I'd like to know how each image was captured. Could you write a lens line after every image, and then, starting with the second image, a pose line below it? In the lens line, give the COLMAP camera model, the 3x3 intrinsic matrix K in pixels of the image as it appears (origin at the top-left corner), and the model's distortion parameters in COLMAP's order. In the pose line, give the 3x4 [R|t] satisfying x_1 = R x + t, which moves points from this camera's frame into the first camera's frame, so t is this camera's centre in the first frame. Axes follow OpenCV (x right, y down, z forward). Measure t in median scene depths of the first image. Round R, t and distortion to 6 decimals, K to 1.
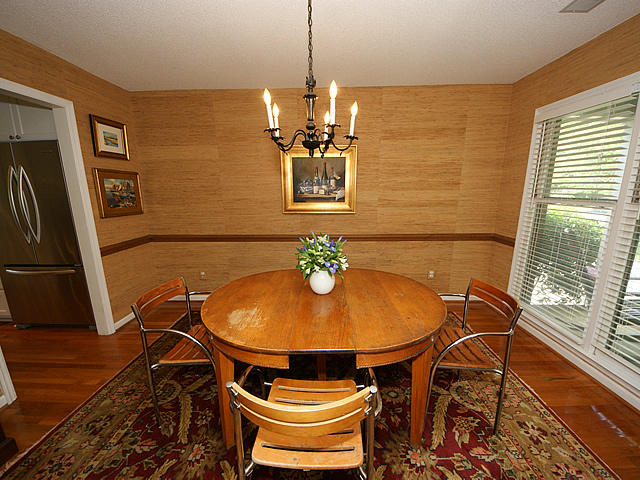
lens RADIAL K [[257.7, 0, 321.4], [0, 257.7, 241.9], [0, 0, 1]] dist [-0.002635, -0.000794]
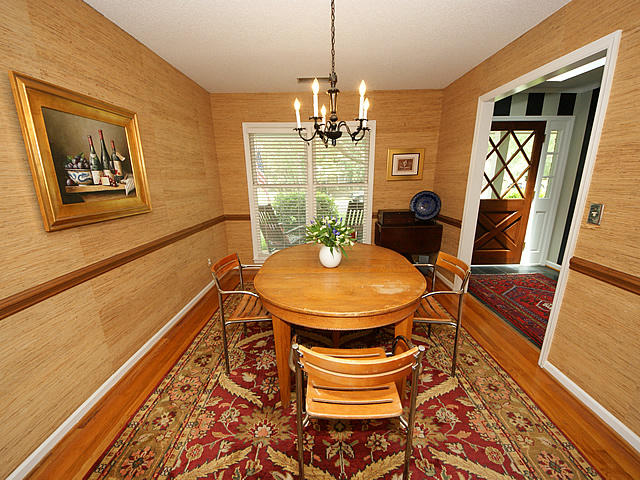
lens RADIAL K [[257.7, 0, 323.7], [0, 257.7, 238.5], [0, 0, 1]] dist [-0.002635, -0.000794]
pose [[-0.020717, -0.219003, 0.975504, -0.601260], [0.207163, 0.953597, 0.218485, -0.097609], [-0.978087, 0.206615, 0.025614, 0.540269]]
